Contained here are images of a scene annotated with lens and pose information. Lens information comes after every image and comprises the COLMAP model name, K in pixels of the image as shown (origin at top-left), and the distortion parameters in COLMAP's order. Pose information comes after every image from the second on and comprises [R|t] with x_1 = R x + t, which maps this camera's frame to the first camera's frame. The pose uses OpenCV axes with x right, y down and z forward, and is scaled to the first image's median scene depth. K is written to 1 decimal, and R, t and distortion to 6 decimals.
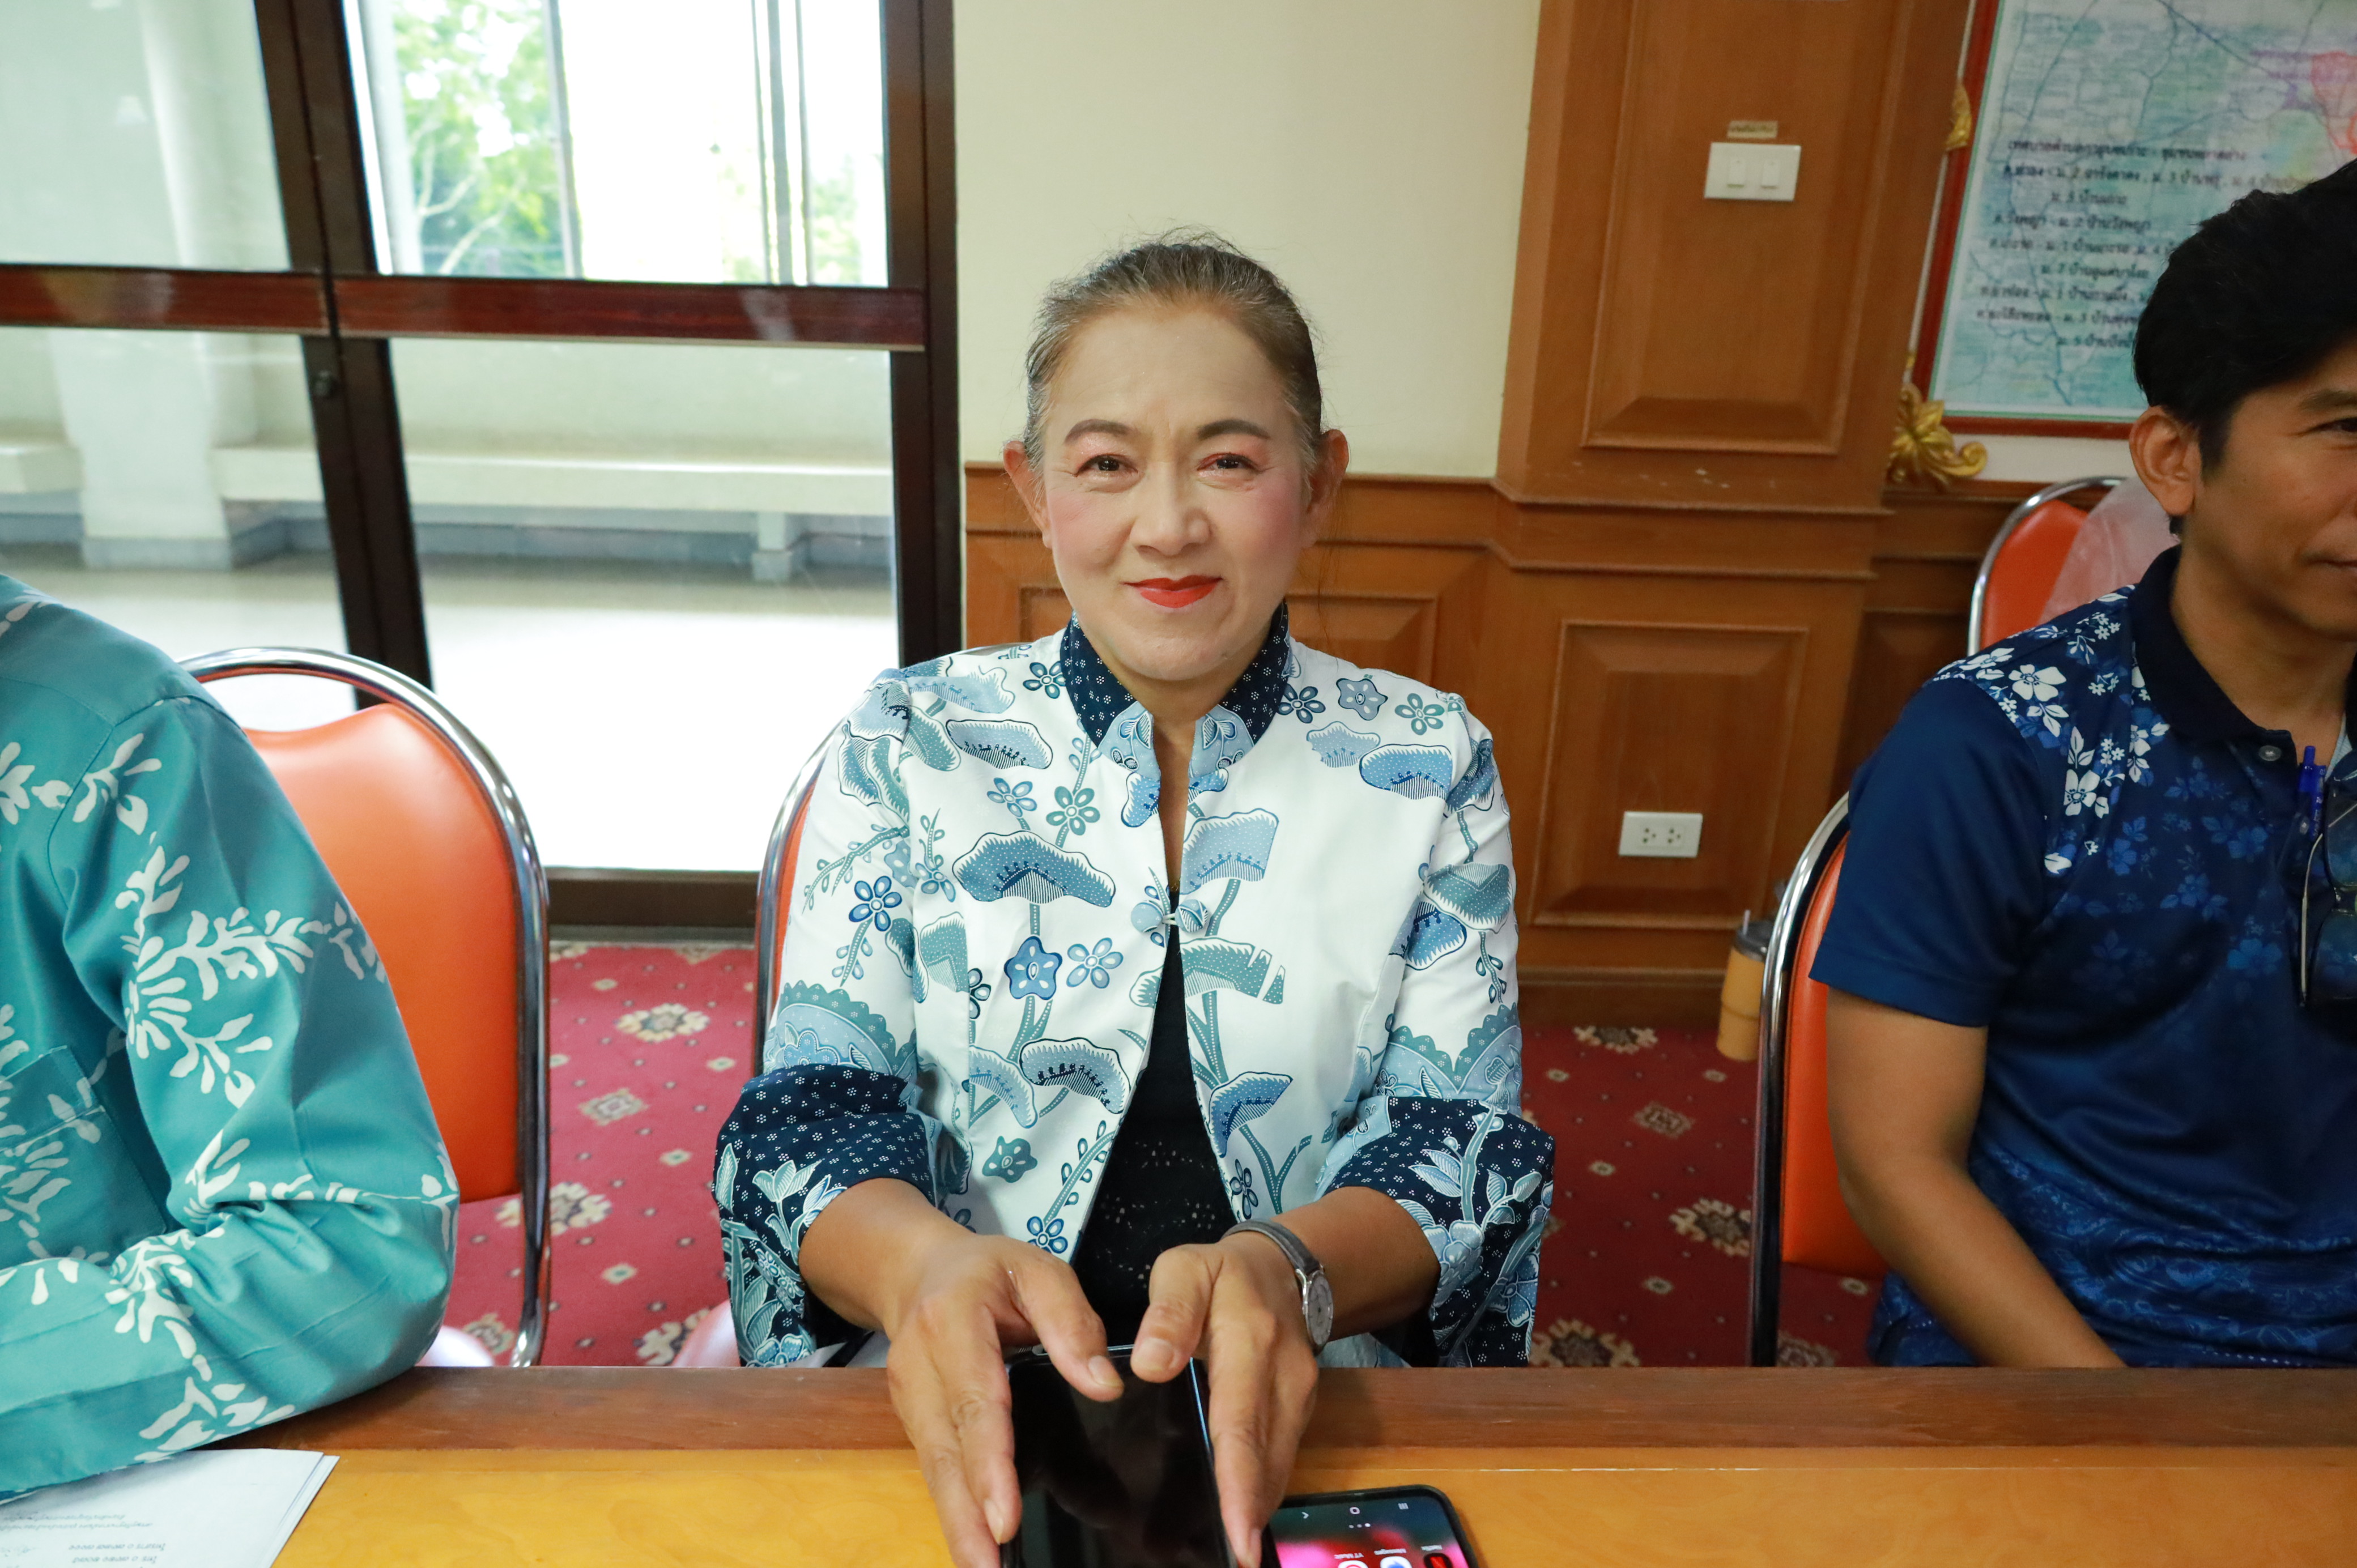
lens RADIAL K [[1585.2, 0, 1166.4], [0, 1585.2, 792.8], [0, 0, 1]] dist [-0.005914, 0.001208]
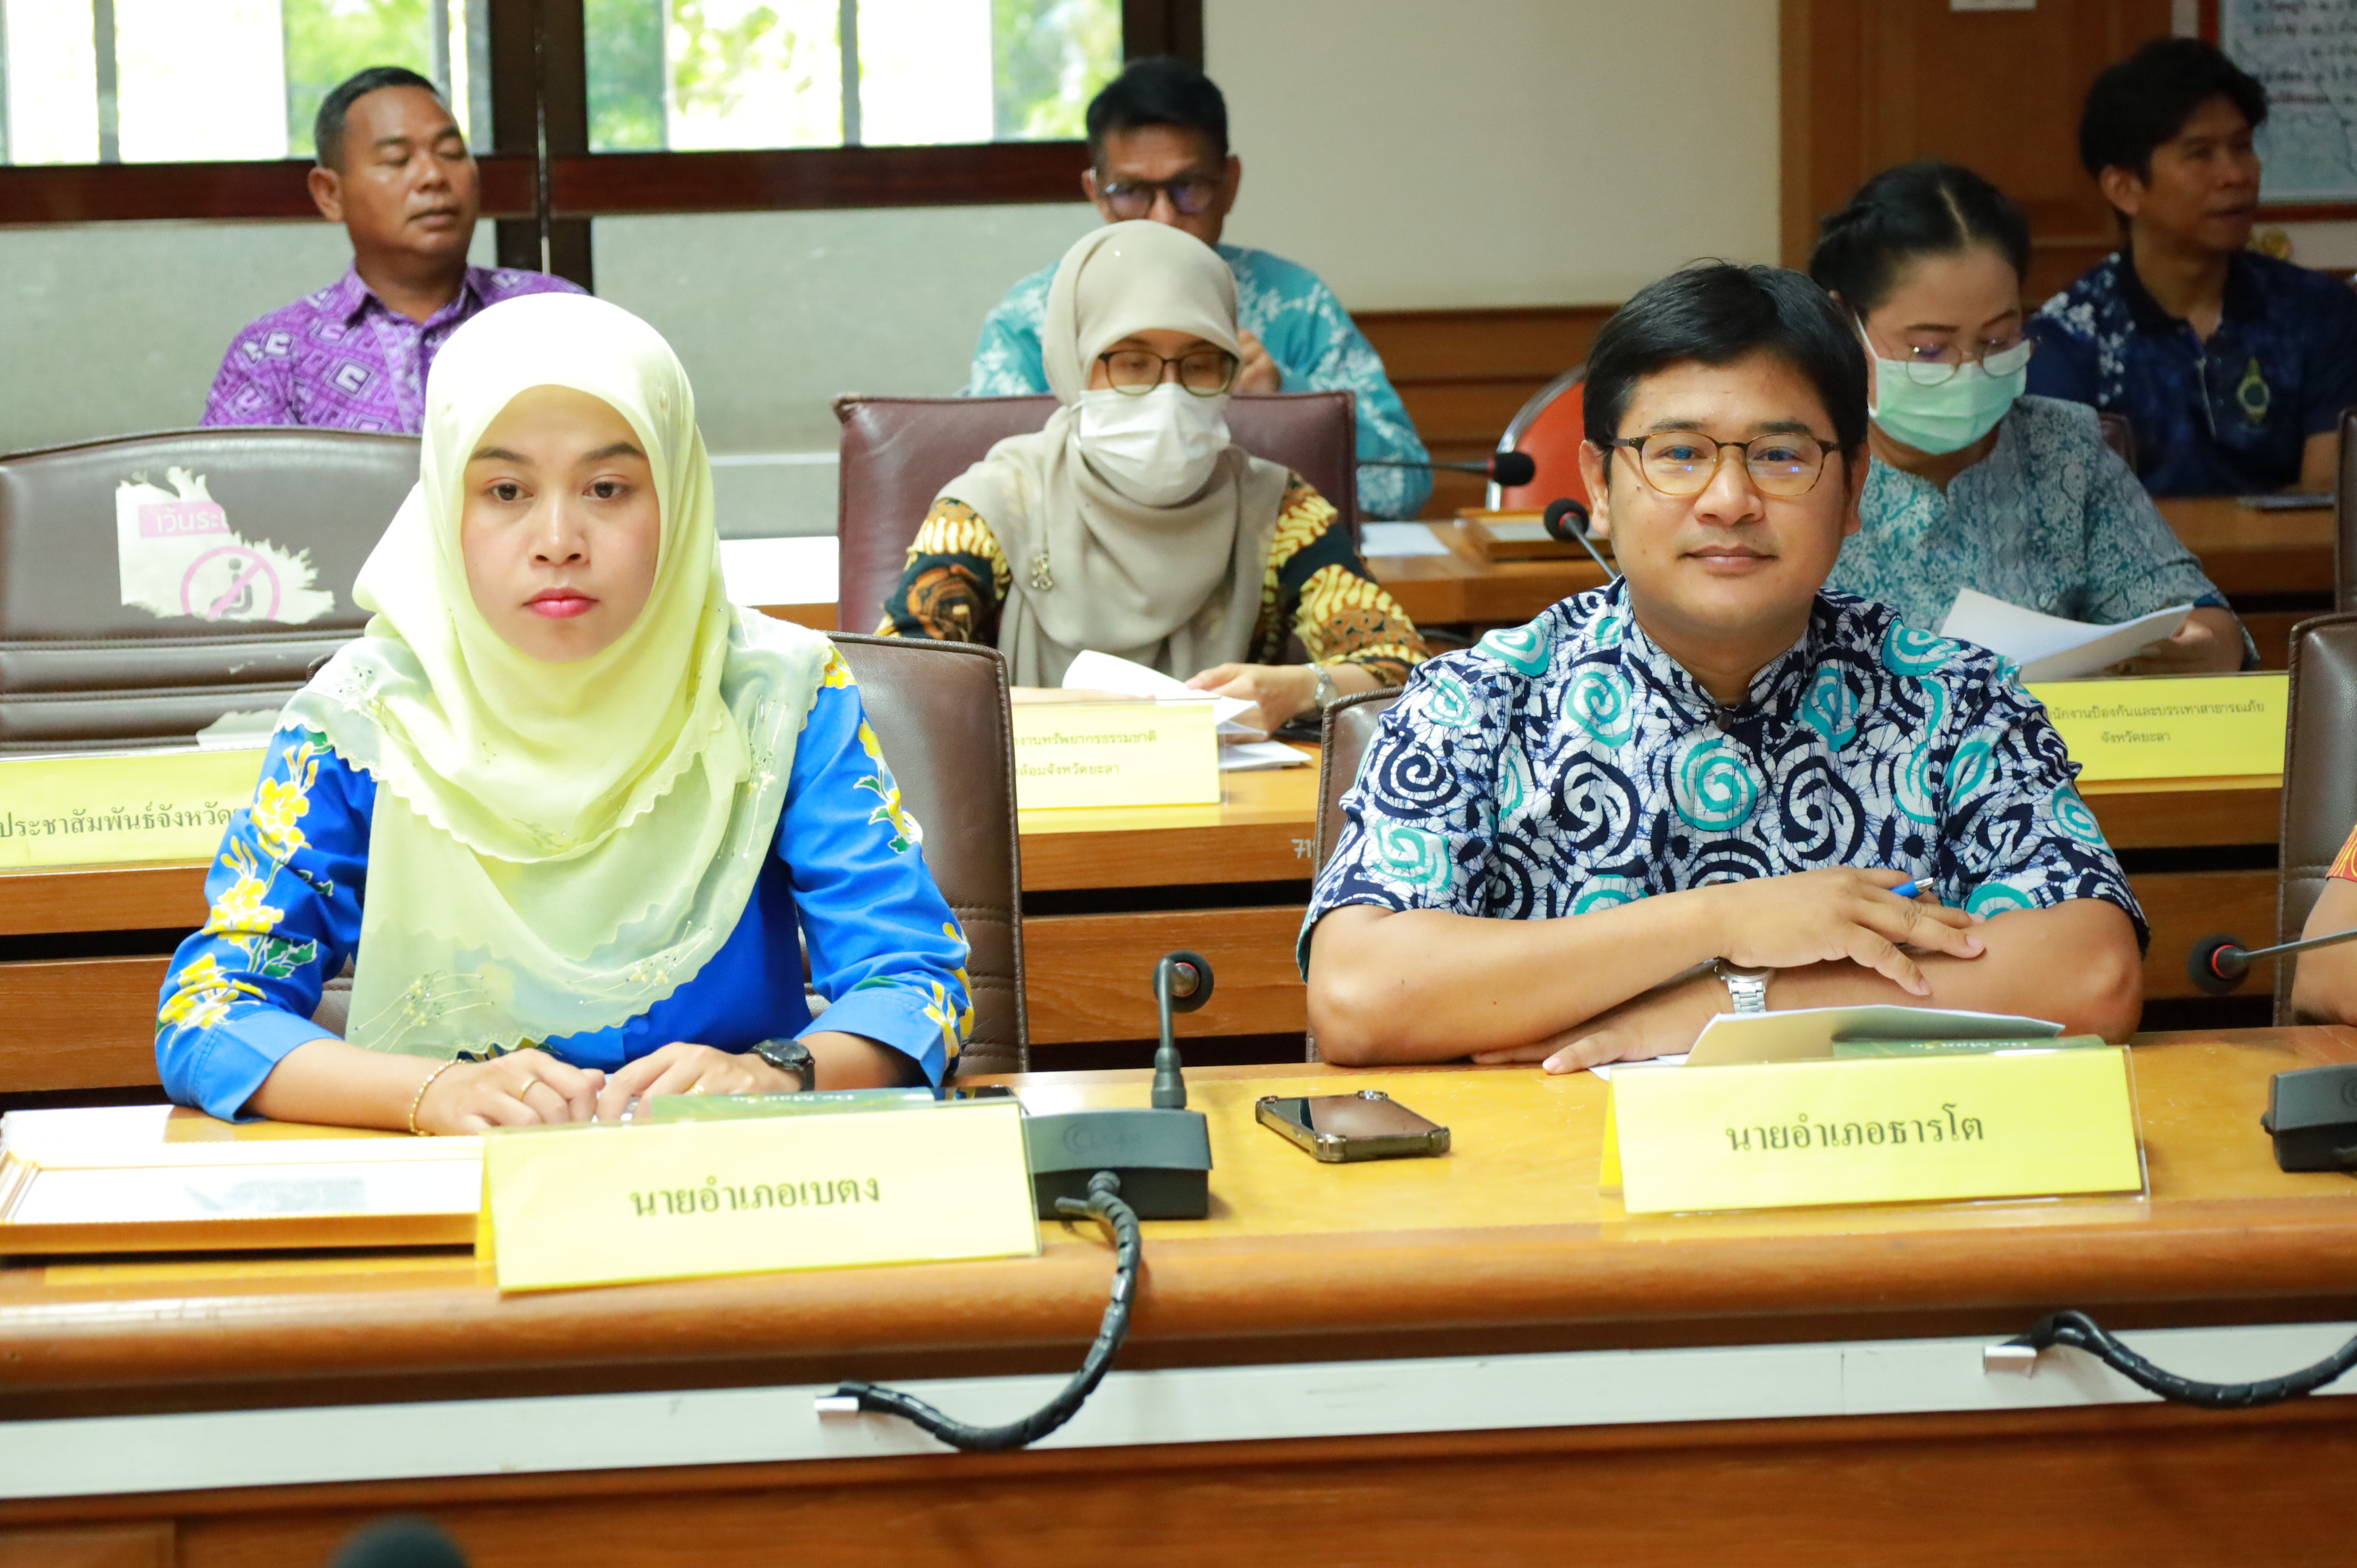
lens RADIAL K [[7053.5, 0, 1178.4], [0, 7053.5, 787.0], [0, 0, 1]] dist [-0.024400, 0.000000]
pose [[0.991964, -0.066567, 0.107594, -0.634840], [0.086836, 0.976687, -0.196321, 0.900342], [-0.092017, 0.204086, 0.974619, -3.067739]]
